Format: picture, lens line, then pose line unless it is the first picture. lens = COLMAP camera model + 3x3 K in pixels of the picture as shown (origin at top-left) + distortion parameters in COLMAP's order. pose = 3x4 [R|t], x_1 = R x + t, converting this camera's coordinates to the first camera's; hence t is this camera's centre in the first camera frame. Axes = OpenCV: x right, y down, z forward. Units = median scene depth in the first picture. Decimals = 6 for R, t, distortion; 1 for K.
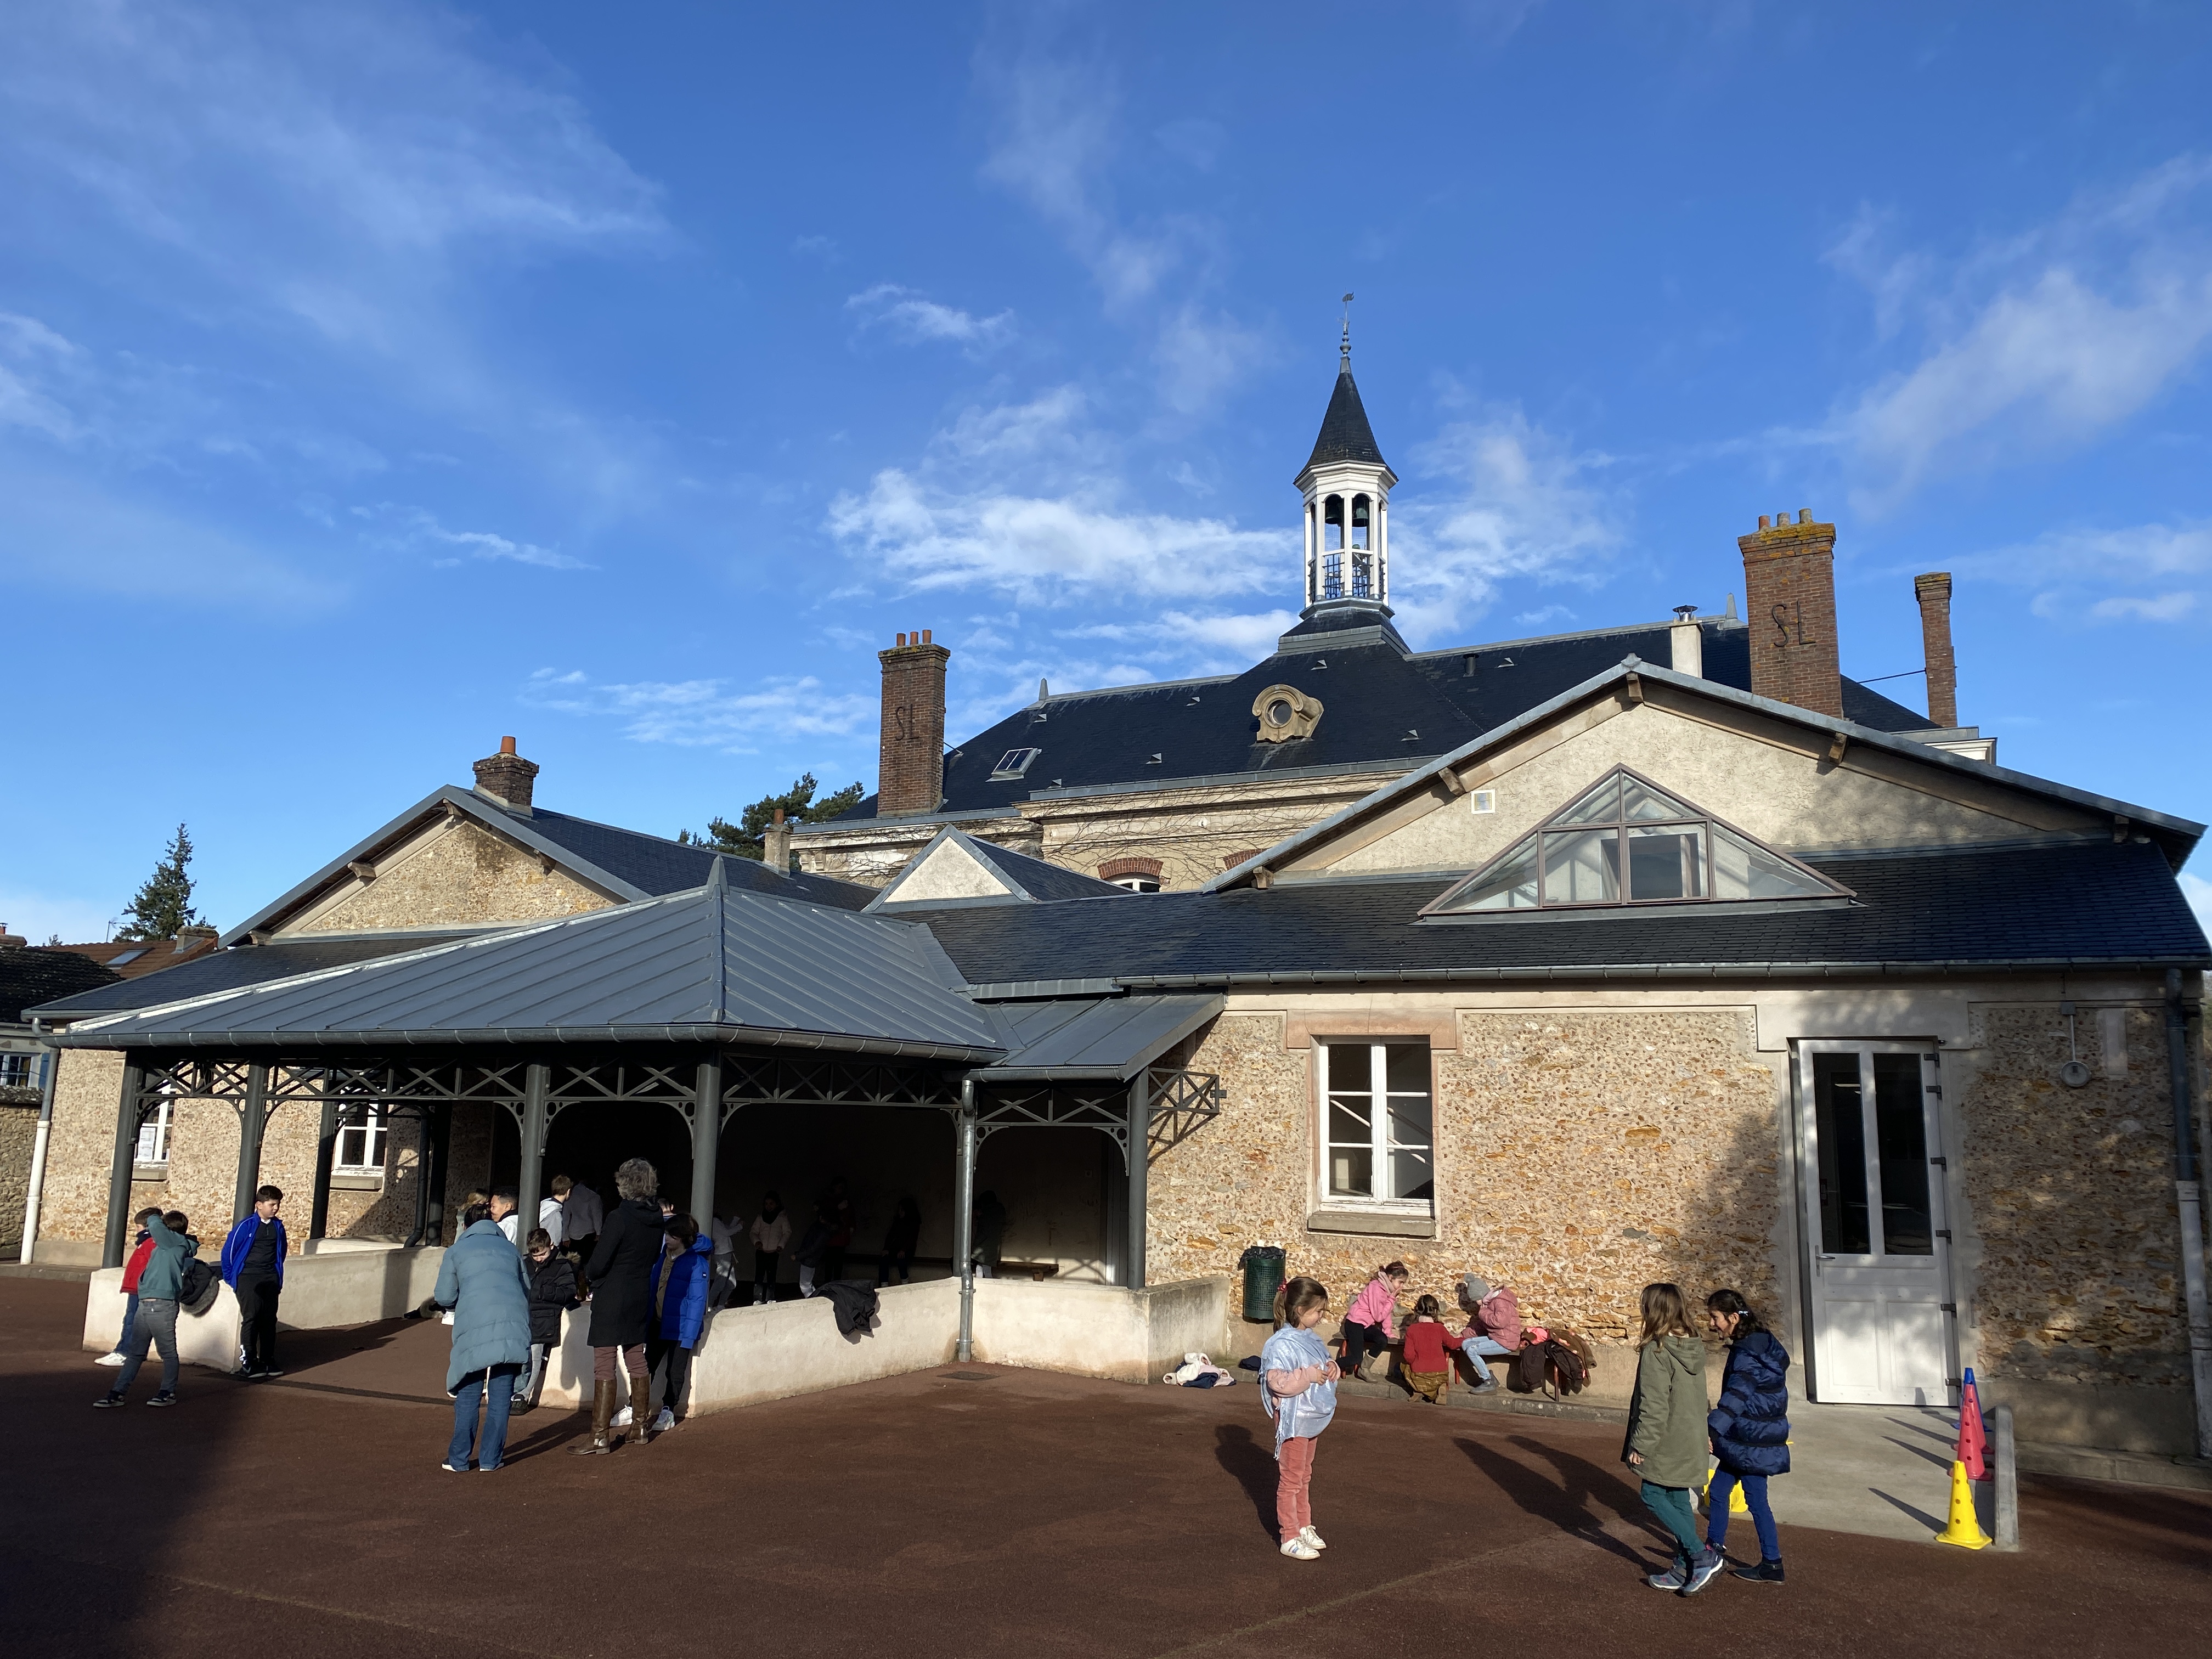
lens RADIAL K [[1587.7, 0, 1106.0], [0, 1587.7, 829.5], [0, 0, 1]] dist [0.093998, -0.133516]
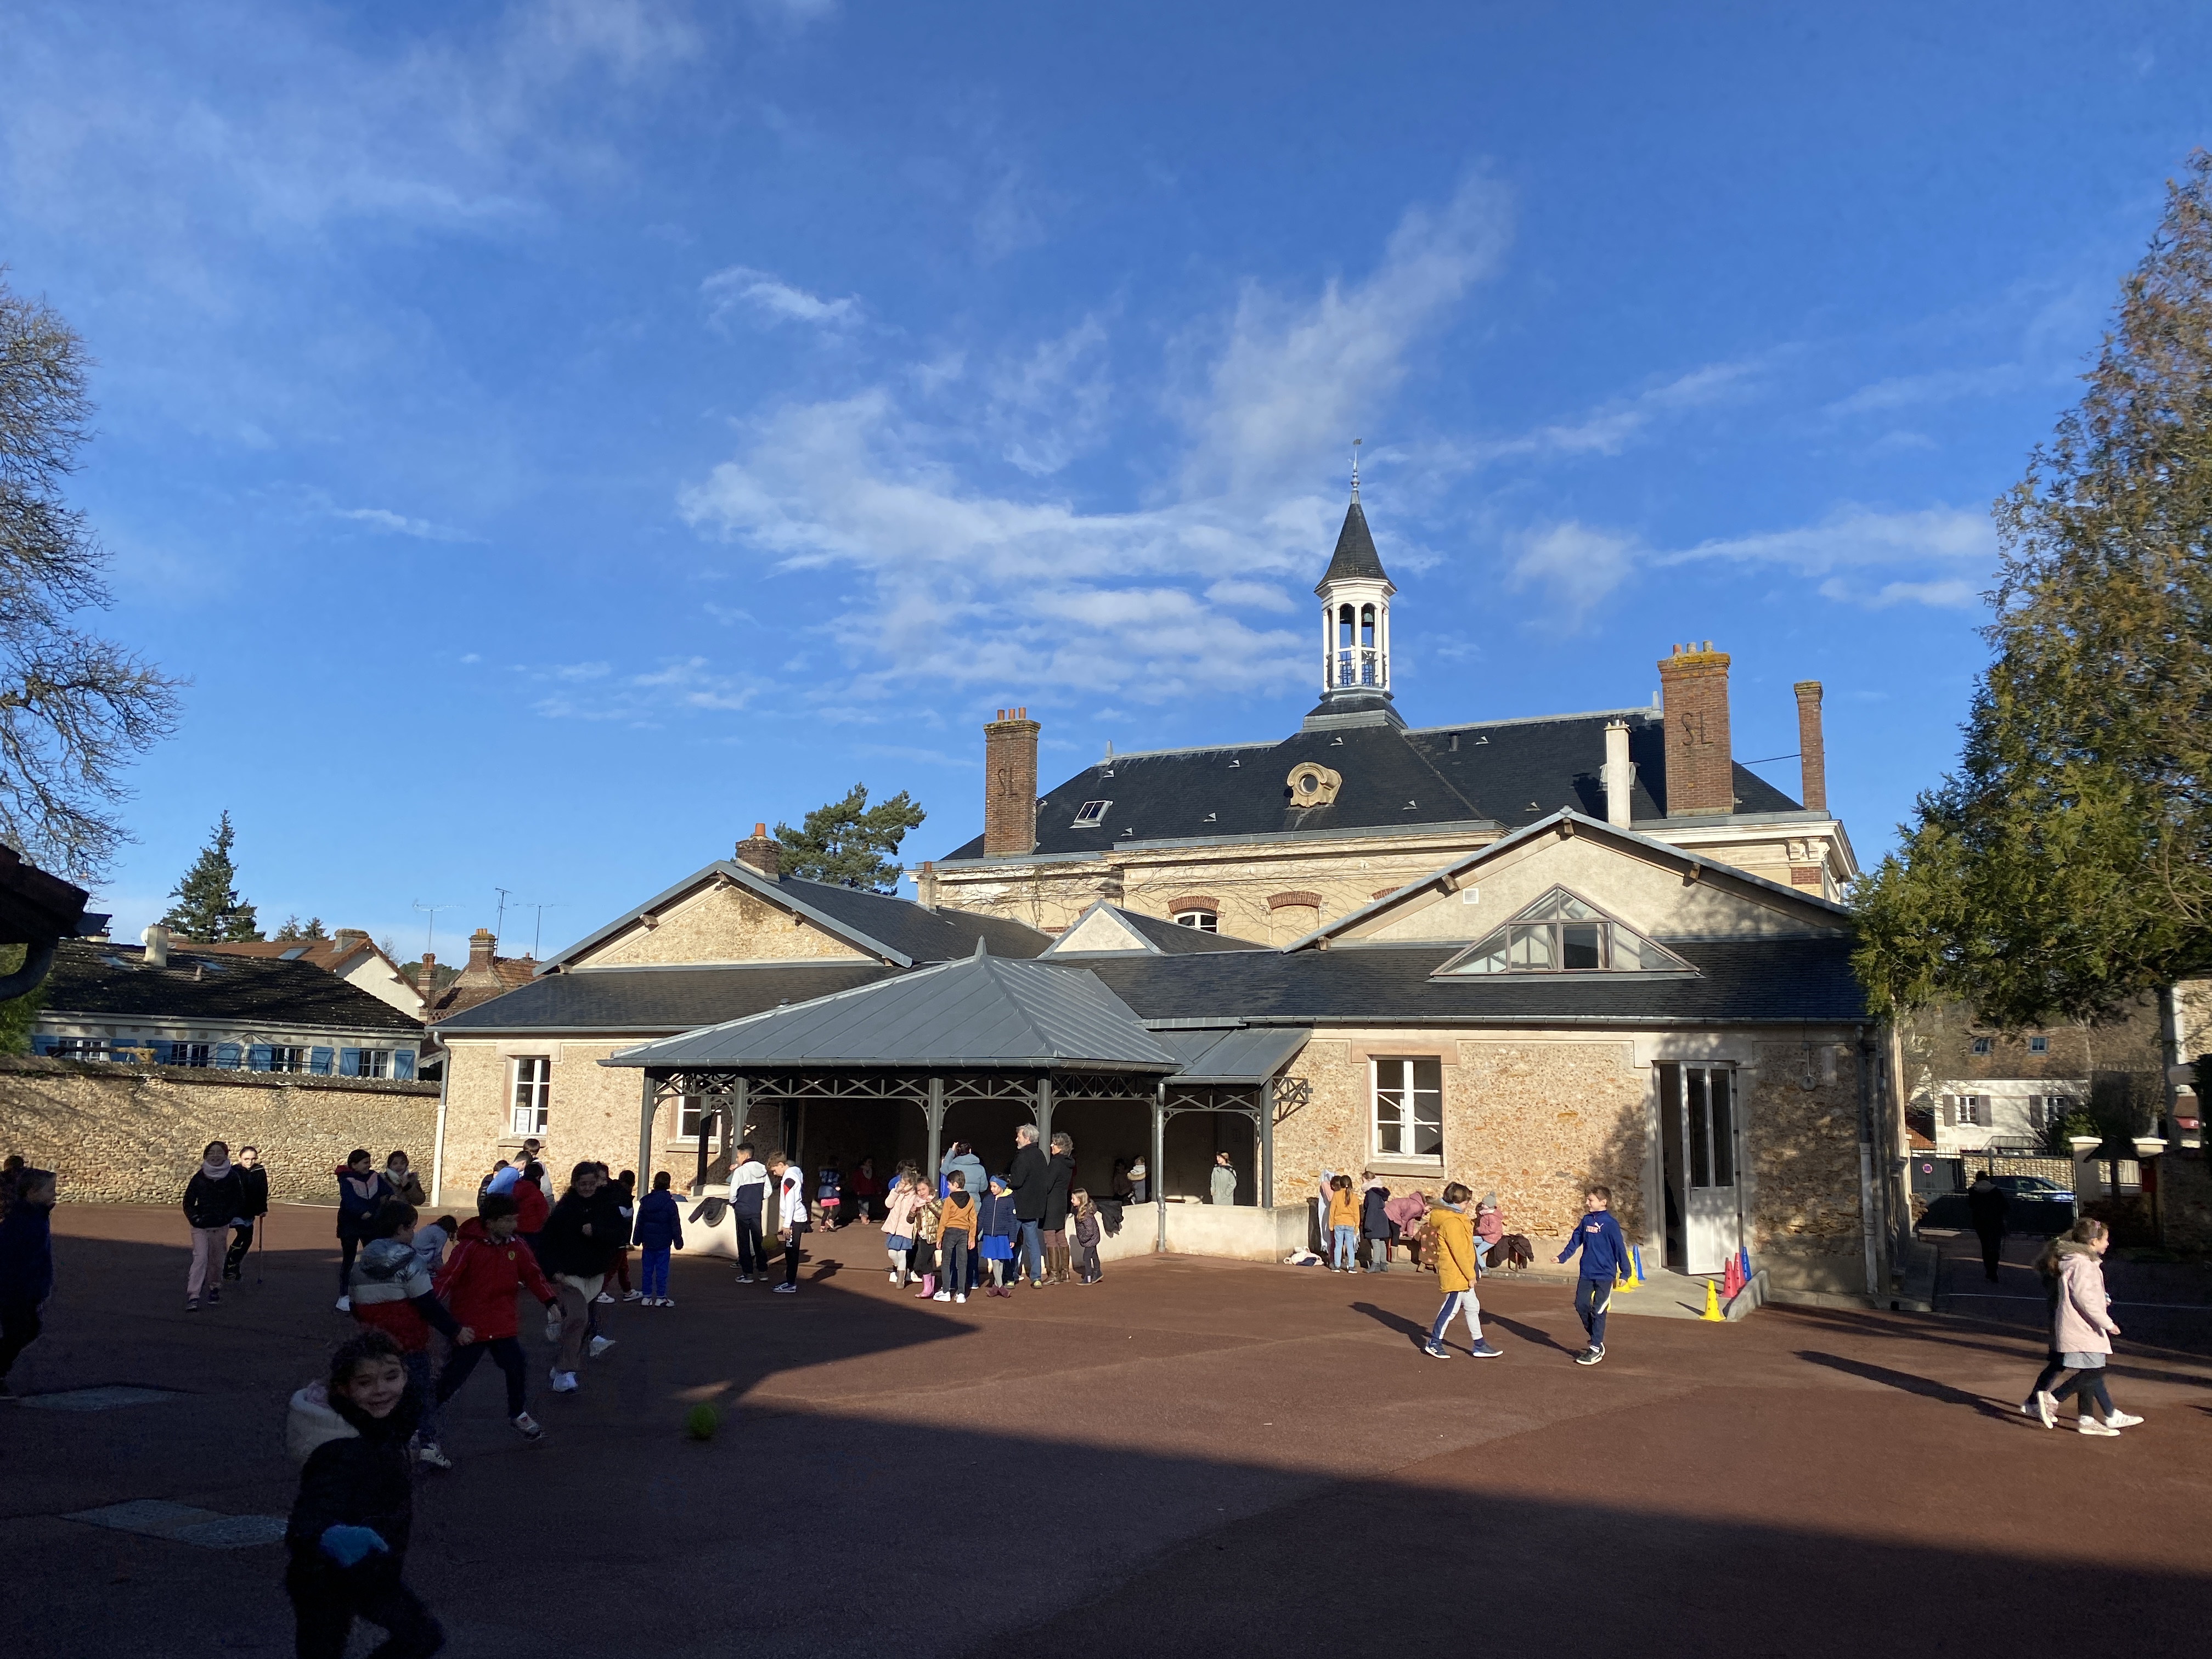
lens RADIAL K [[1704.8, 0, 1073.8], [0, 1704.8, 810.1], [0, 0, 1]] dist [0.121816, -0.157982]
pose [[0.999863, -0.001945, 0.016464, -0.160192], [0.001531, 0.999683, 0.025138, -0.133159], [-0.016508, -0.025109, 0.999548, -0.595870]]
